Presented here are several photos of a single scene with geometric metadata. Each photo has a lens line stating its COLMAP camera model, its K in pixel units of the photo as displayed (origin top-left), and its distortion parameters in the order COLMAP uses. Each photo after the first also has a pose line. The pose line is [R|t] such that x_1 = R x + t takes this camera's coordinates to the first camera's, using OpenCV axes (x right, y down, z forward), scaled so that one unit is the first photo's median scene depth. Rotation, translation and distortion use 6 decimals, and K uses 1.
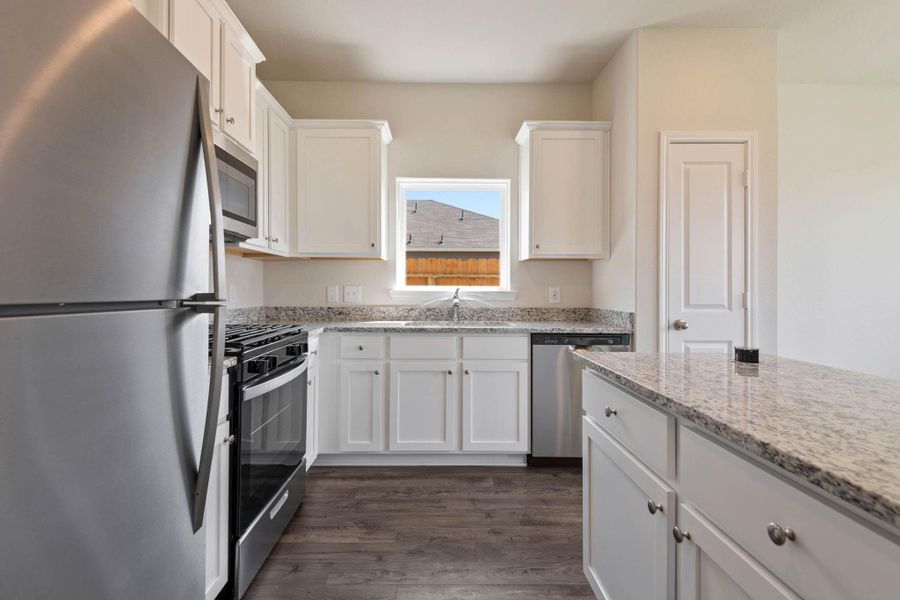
lens RADIAL K [[422.0, 0, 436.8], [0, 422.0, 288.1], [0, 0, 1]] dist [0.023498, -0.013455]
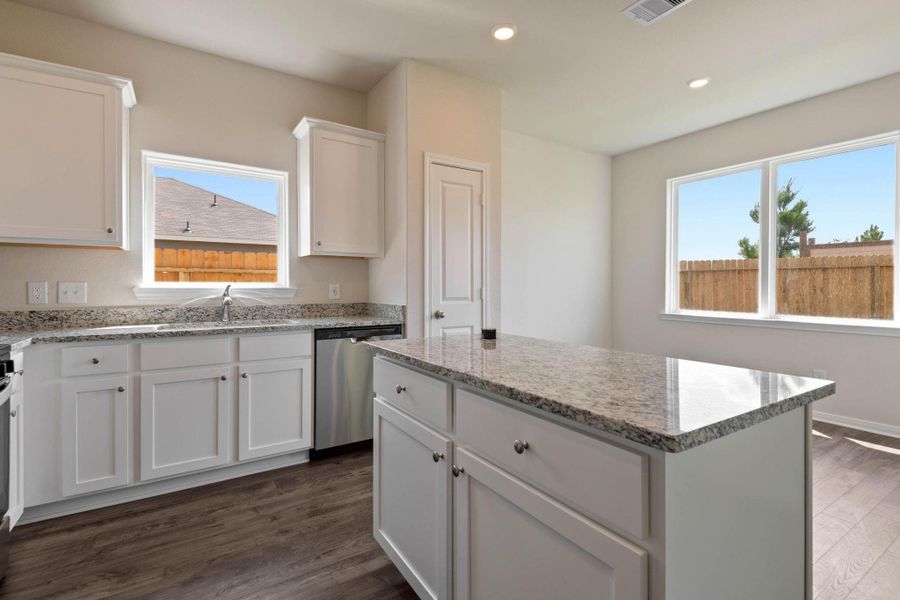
lens RADIAL K [[422.0, 0, 451.3], [0, 422.0, 288.0], [0, 0, 1]] dist [0.023498, -0.013455]
pose [[0.840812, -0.006921, 0.541284, -0.049921], [0.002486, 0.999957, 0.008924, 0.000051], [-0.541322, -0.006158, 0.840793, -0.030088]]
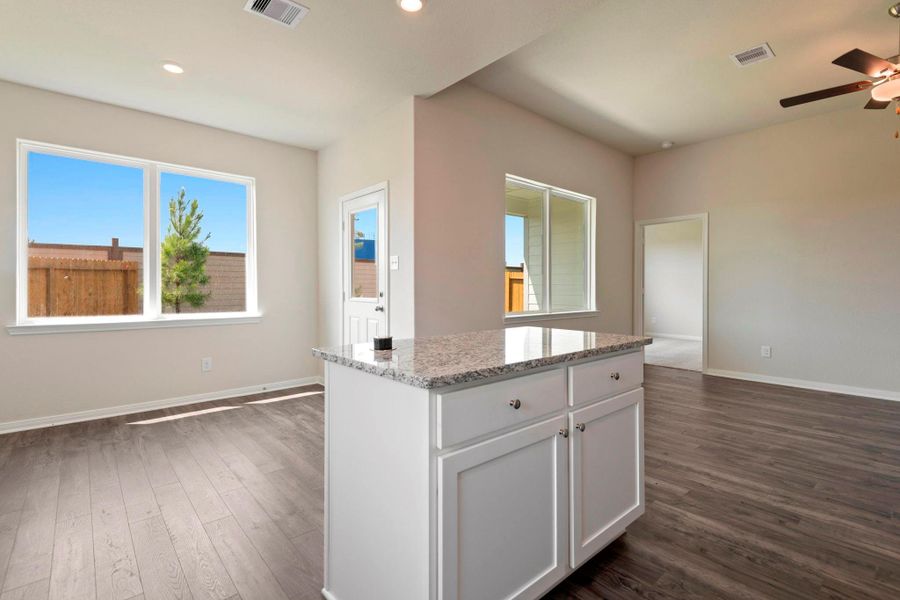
lens RADIAL K [[422.0, 0, 435.8], [0, 422.0, 285.8], [0, 0, 1]] dist [0.023498, -0.013455]
pose [[-0.645390, -0.004259, 0.763841, -0.145740], [-0.007205, 0.999974, -0.000512, -0.004885], [-0.763819, -0.005834, -0.645404, 0.895909]]
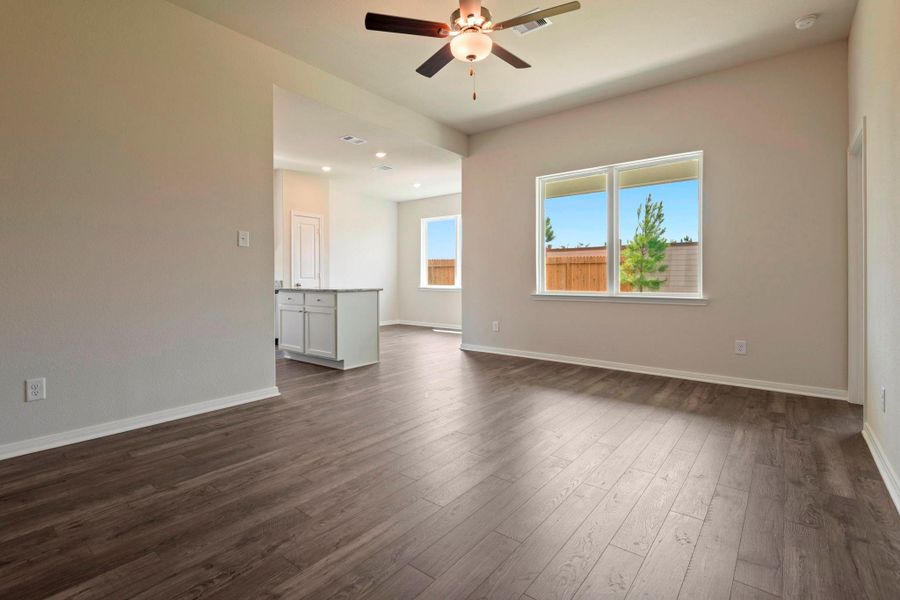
lens RADIAL K [[422.0, 0, 446.8], [0, 422.0, 276.4], [0, 0, 1]] dist [0.023498, -0.013455]
pose [[0.624615, -0.002089, 0.780930, -0.903636], [0.001142, 0.999998, 0.001762, 0.029959], [-0.780932, -0.000209, 0.624616, -1.360497]]
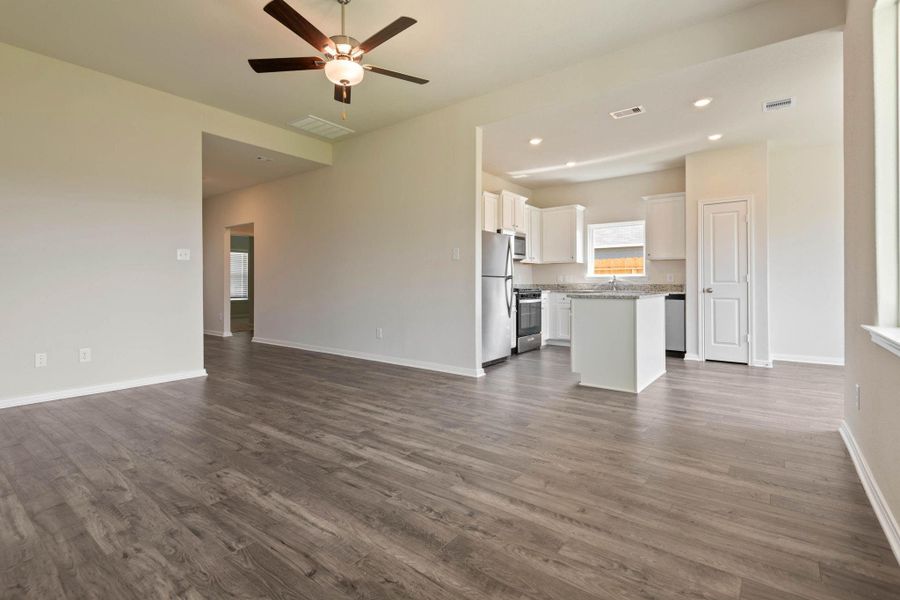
lens RADIAL K [[422.0, 0, 444.0], [0, 422.0, 280.3], [0, 0, 1]] dist [0.023498, -0.013455]
pose [[0.790882, -0.009956, -0.611888, 0.820820], [0.009783, 0.999946, -0.003625, 0.031504], [0.611891, -0.003119, 0.790936, -1.491755]]
